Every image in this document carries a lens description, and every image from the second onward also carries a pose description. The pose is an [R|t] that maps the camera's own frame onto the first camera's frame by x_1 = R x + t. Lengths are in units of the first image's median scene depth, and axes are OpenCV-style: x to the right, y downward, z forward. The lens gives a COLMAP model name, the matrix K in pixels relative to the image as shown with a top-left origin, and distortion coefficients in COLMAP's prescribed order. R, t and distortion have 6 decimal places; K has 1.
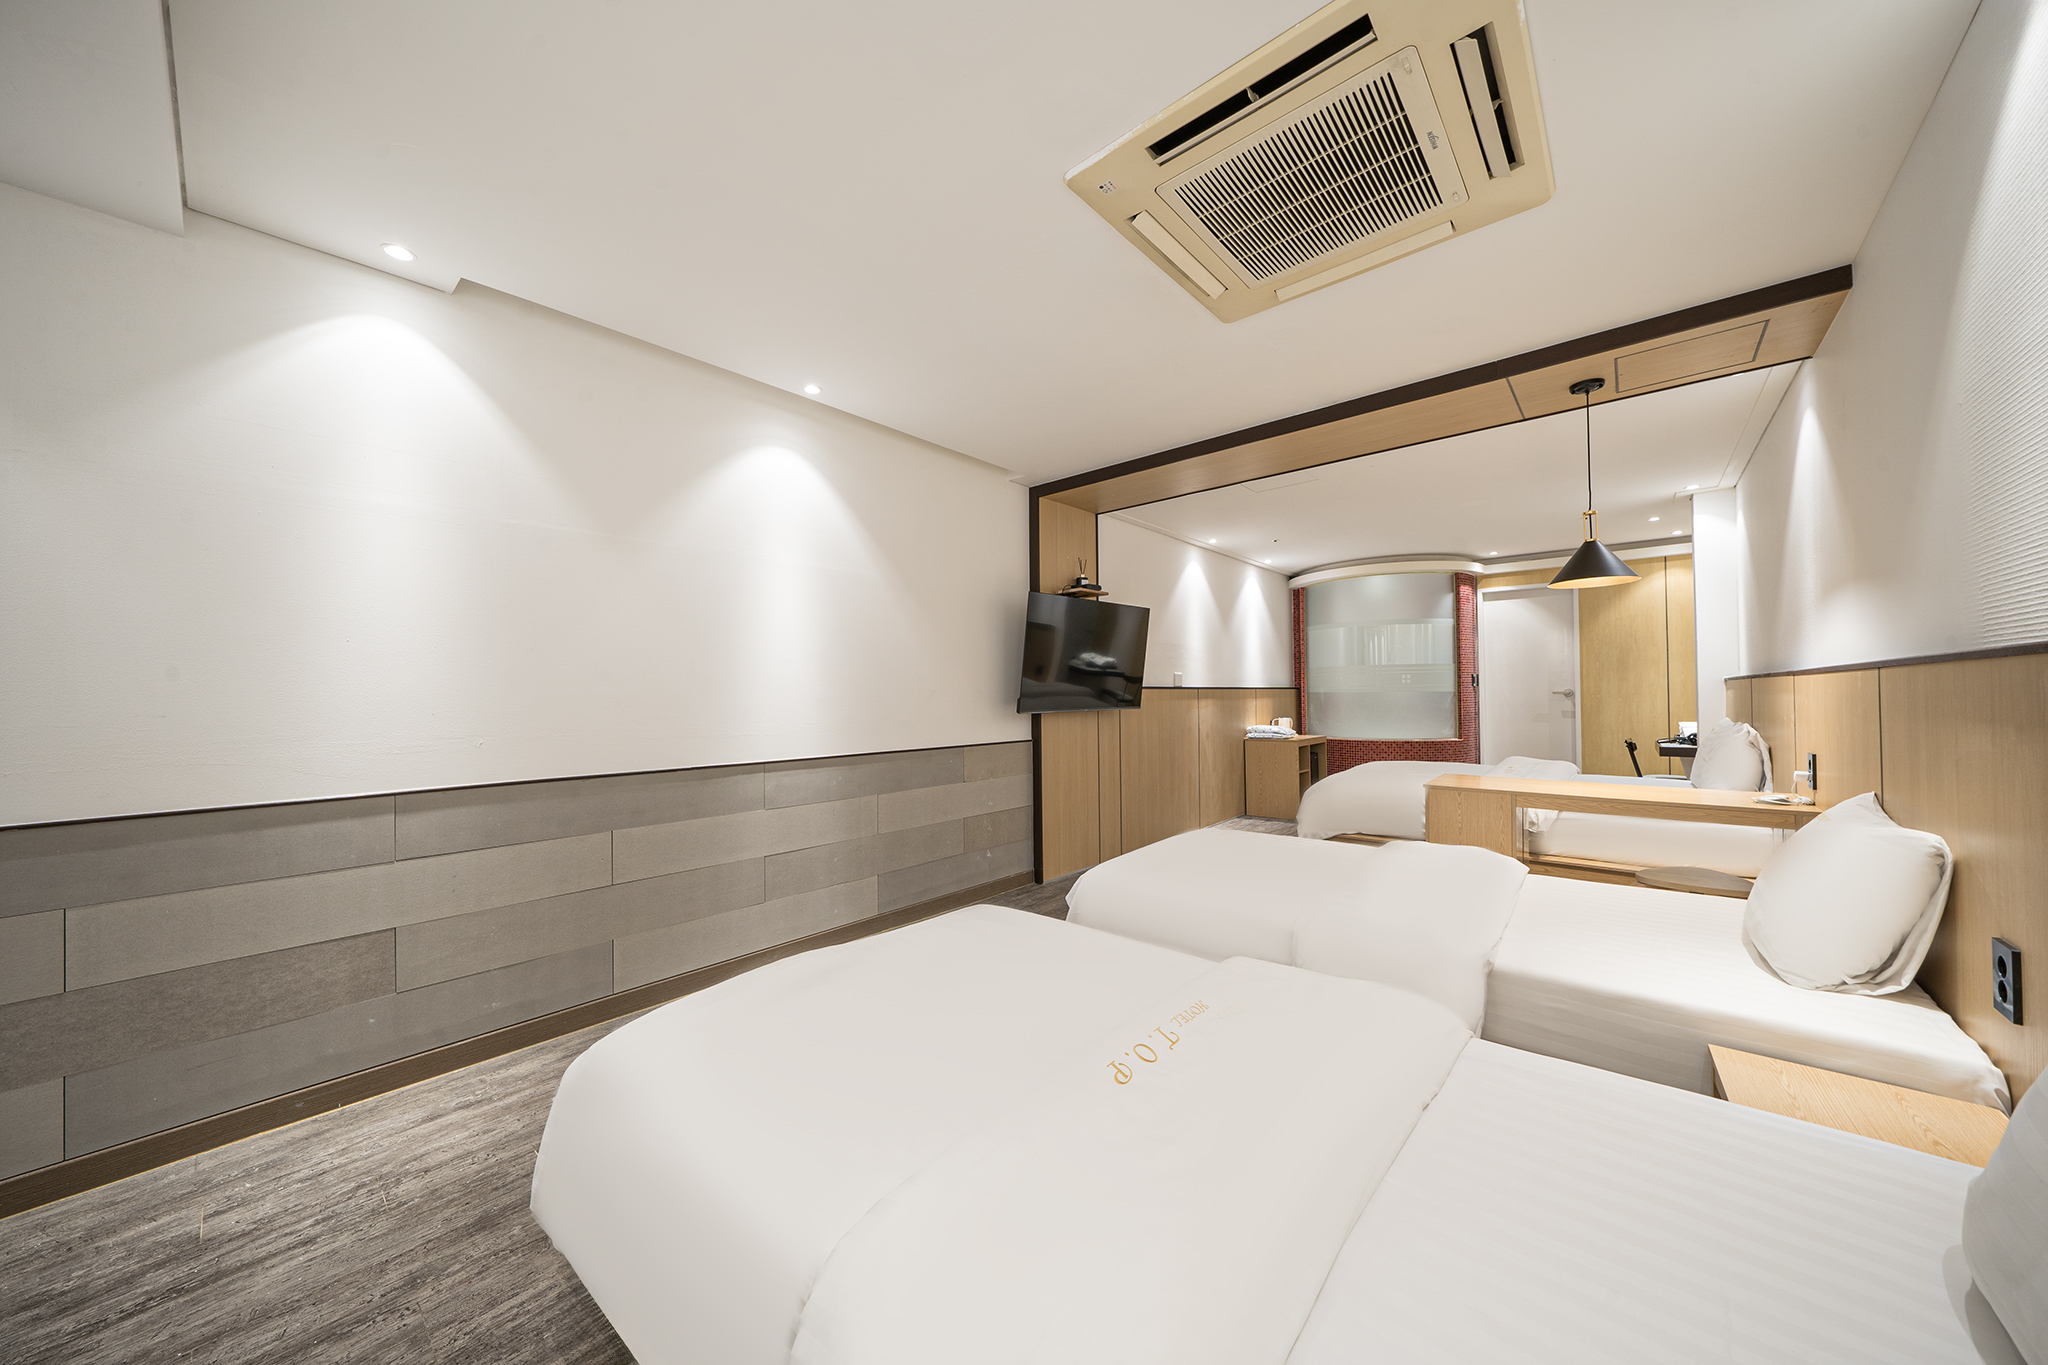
lens RADIAL K [[696.1, 0, 1024.0], [0, 696.1, 682.5], [0, 0, 1]] dist [-0.000659, -0.000011]
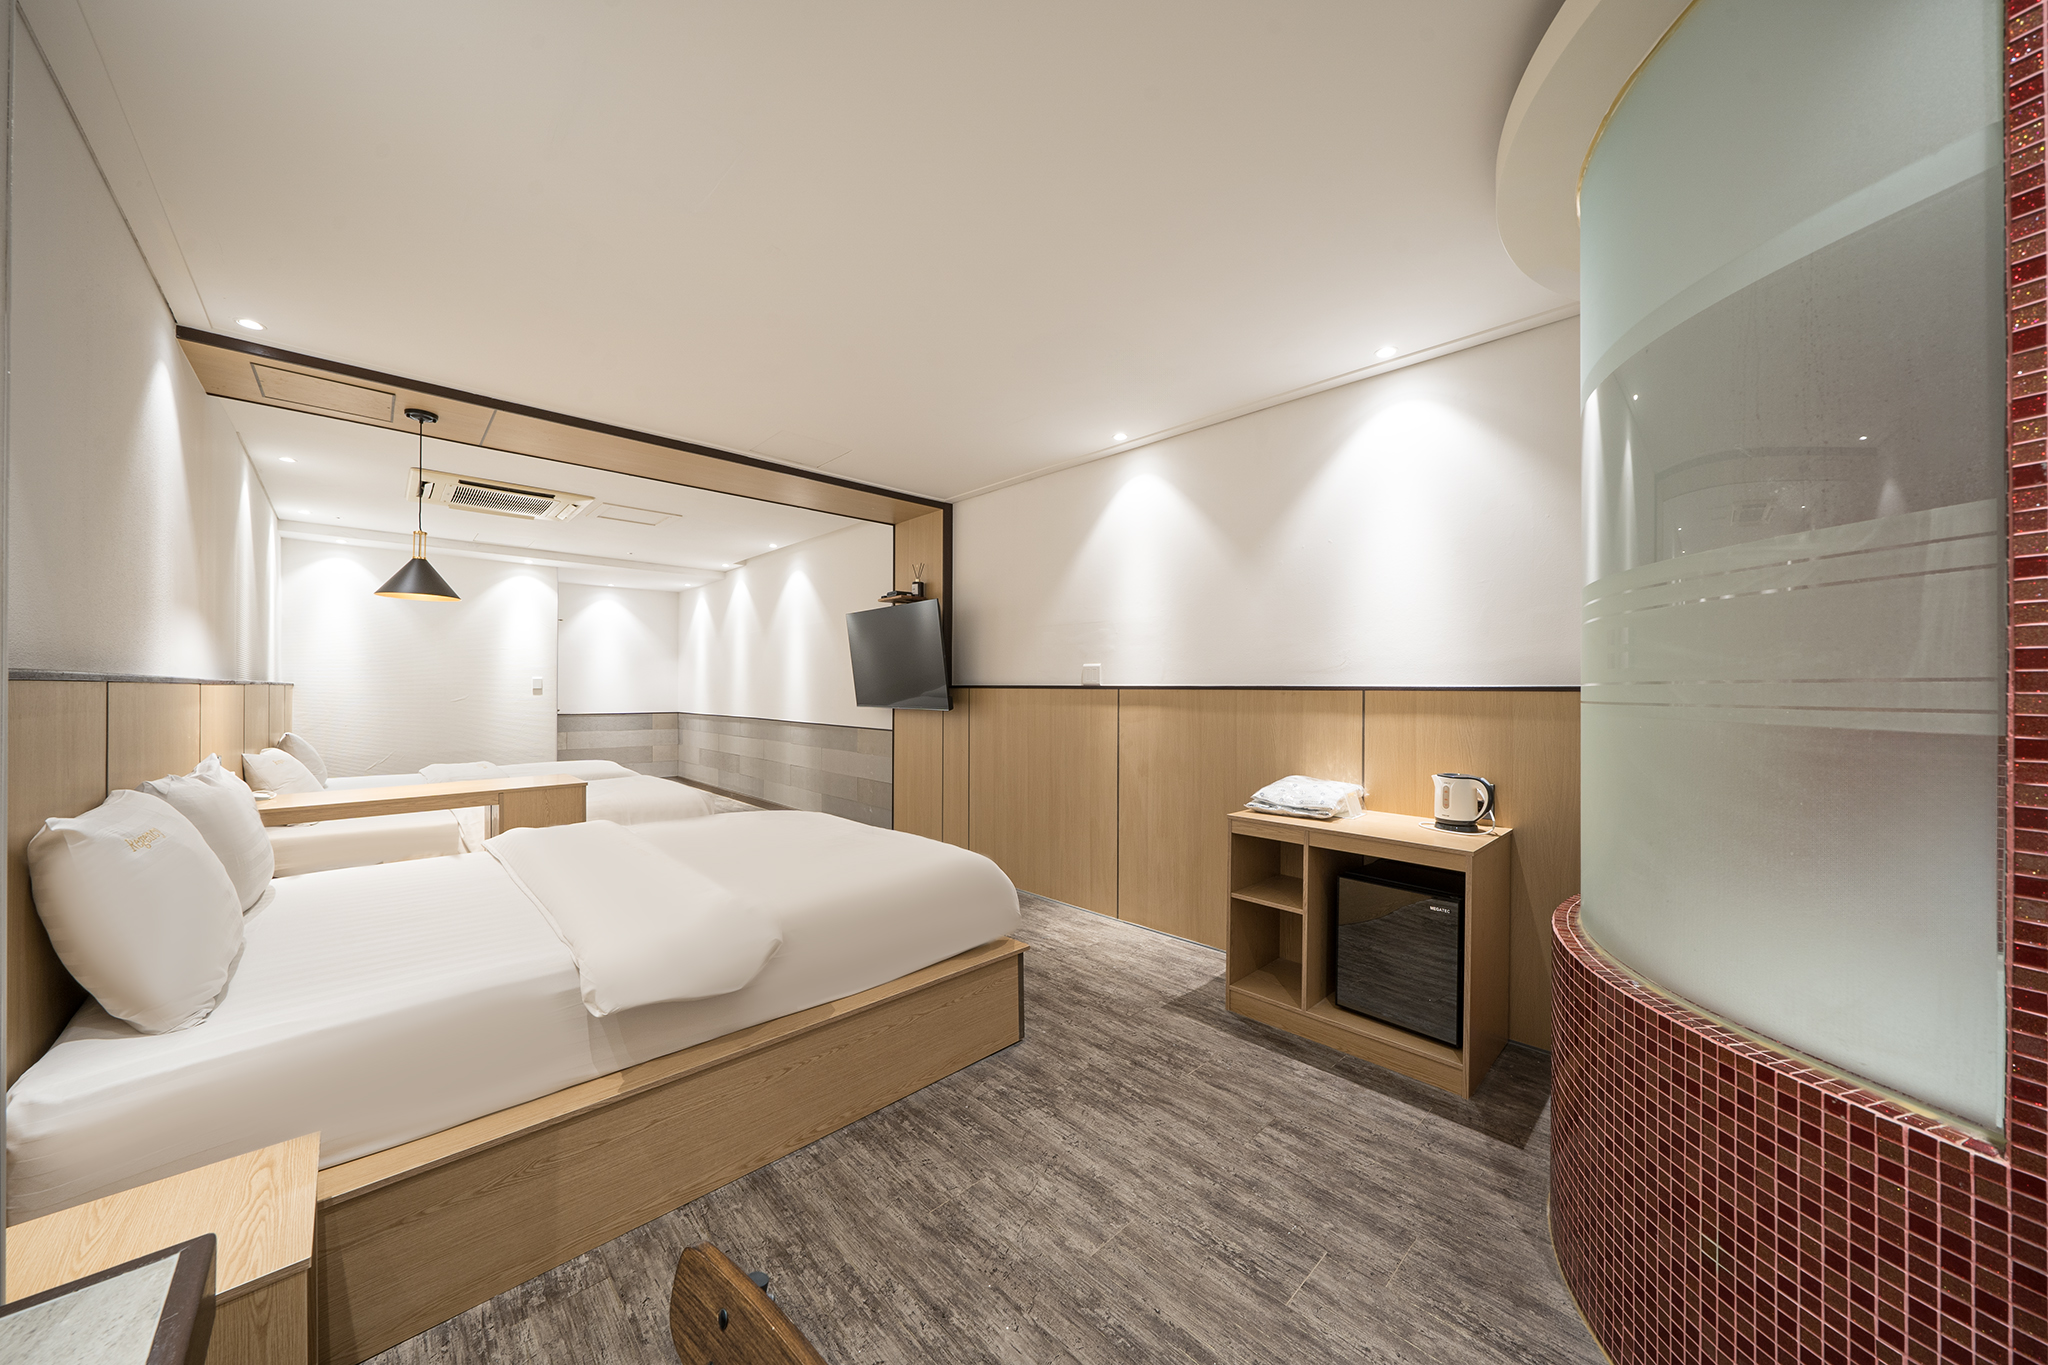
lens RADIAL K [[696.1, 0, 1024.0], [0, 696.1, 682.5], [0, 0, 1]] dist [-0.000659, -0.000011]
pose [[-0.080295, 0.008511, -0.996735, 0.908977], [0.017475, 0.999822, 0.007130, -0.001746], [0.996618, -0.016845, -0.080430, 1.020850]]
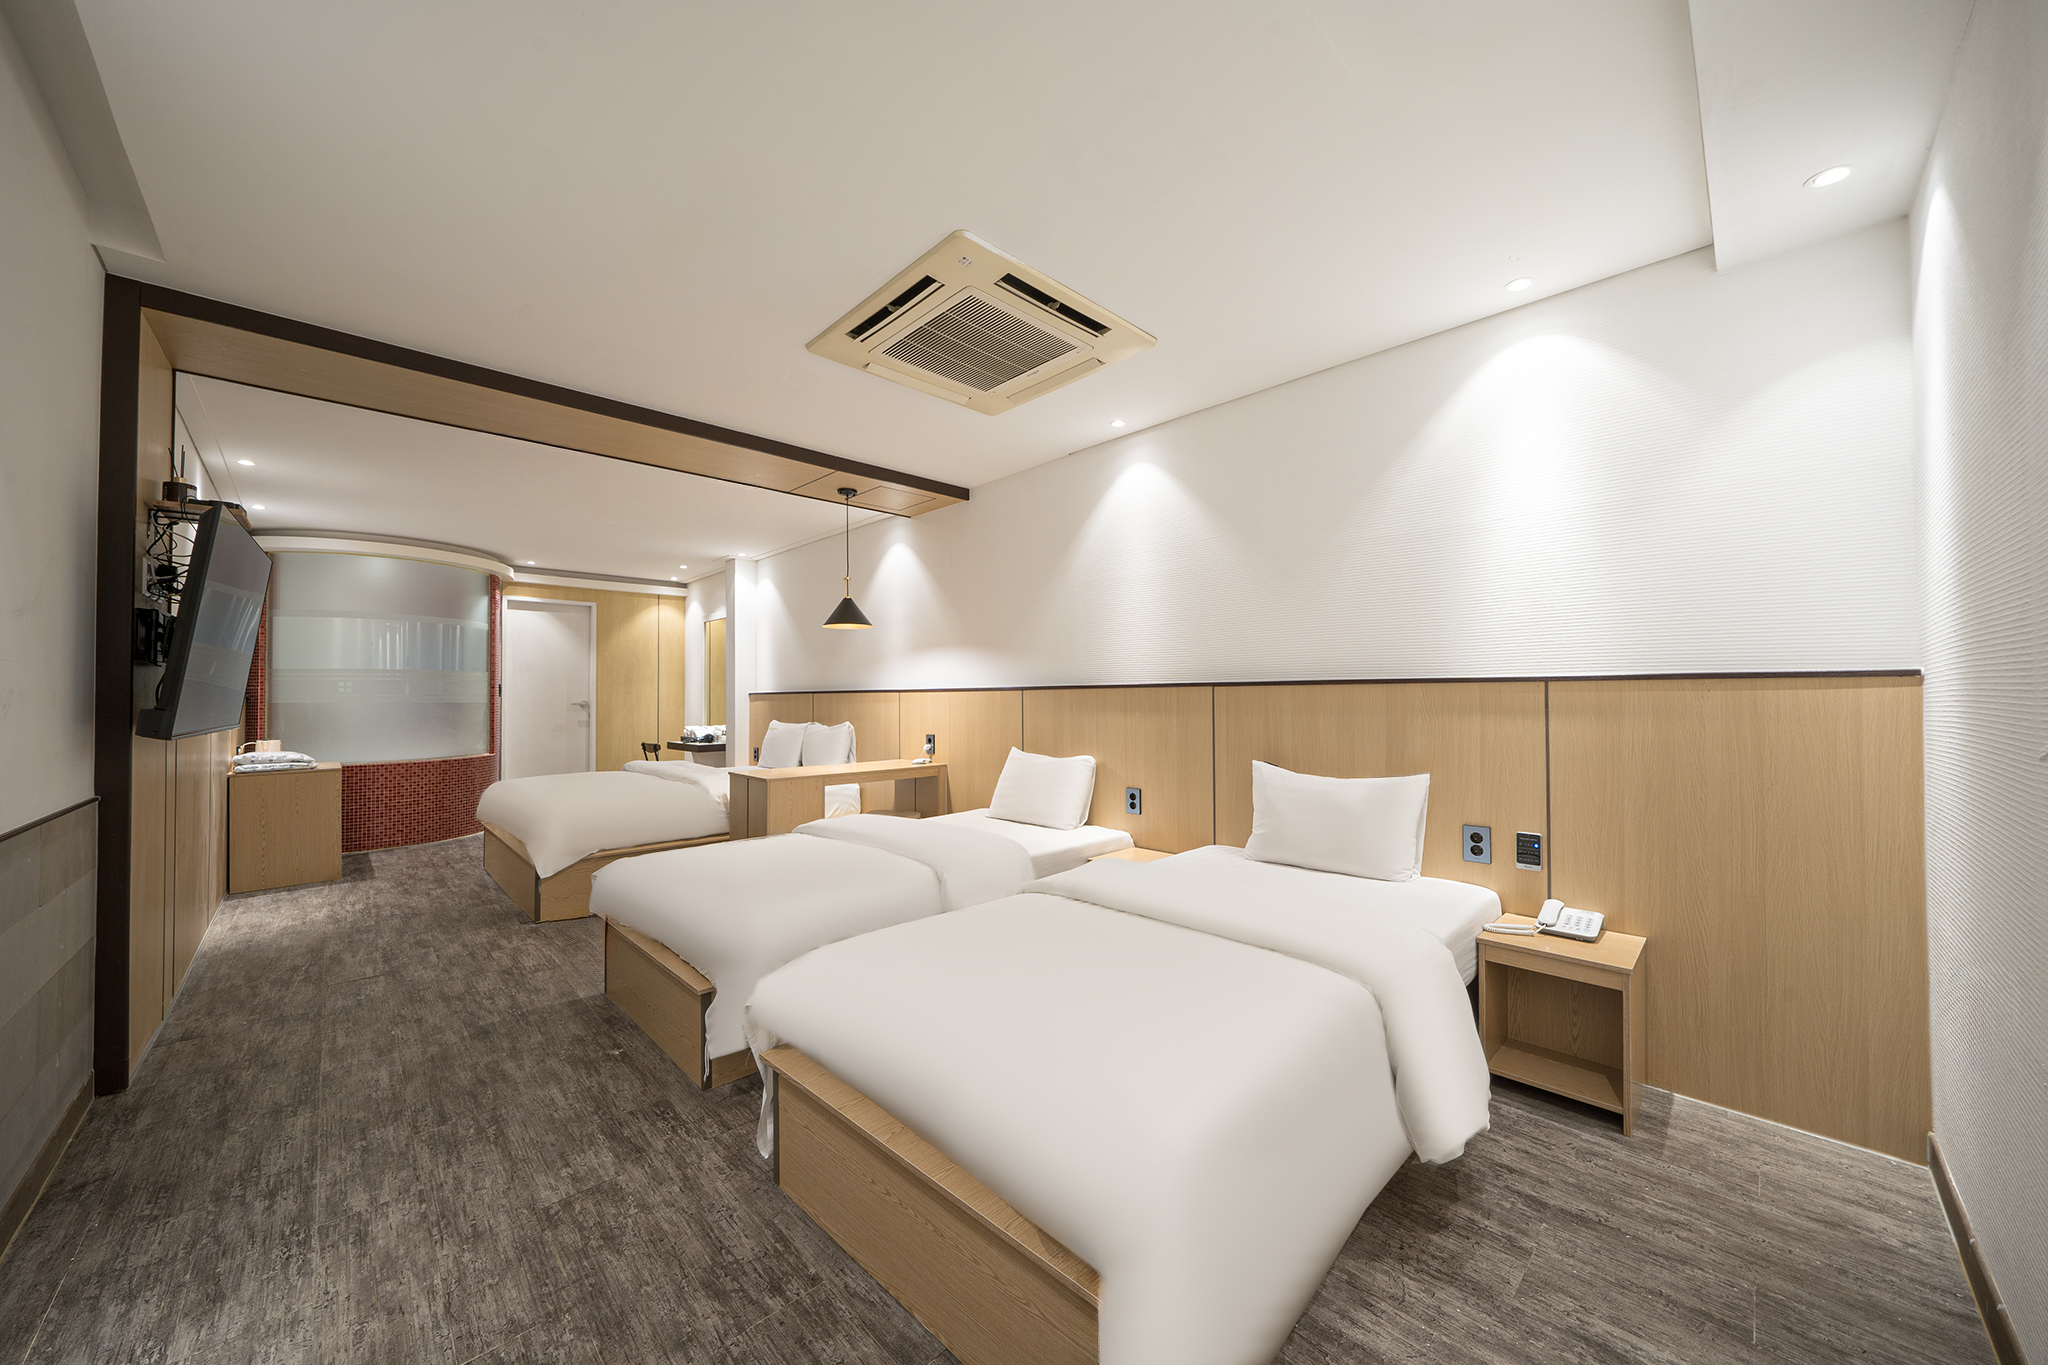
lens RADIAL K [[724.1, 0, 1024.0], [0, 724.1, 682.5], [0, 0, 1]] dist [-0.000449, -0.000025]
pose [[0.082480, 0.031885, 0.996083, -0.342074], [-0.013466, 0.999432, -0.030877, 0.007950], [-0.996502, -0.010866, 0.082862, 0.258591]]
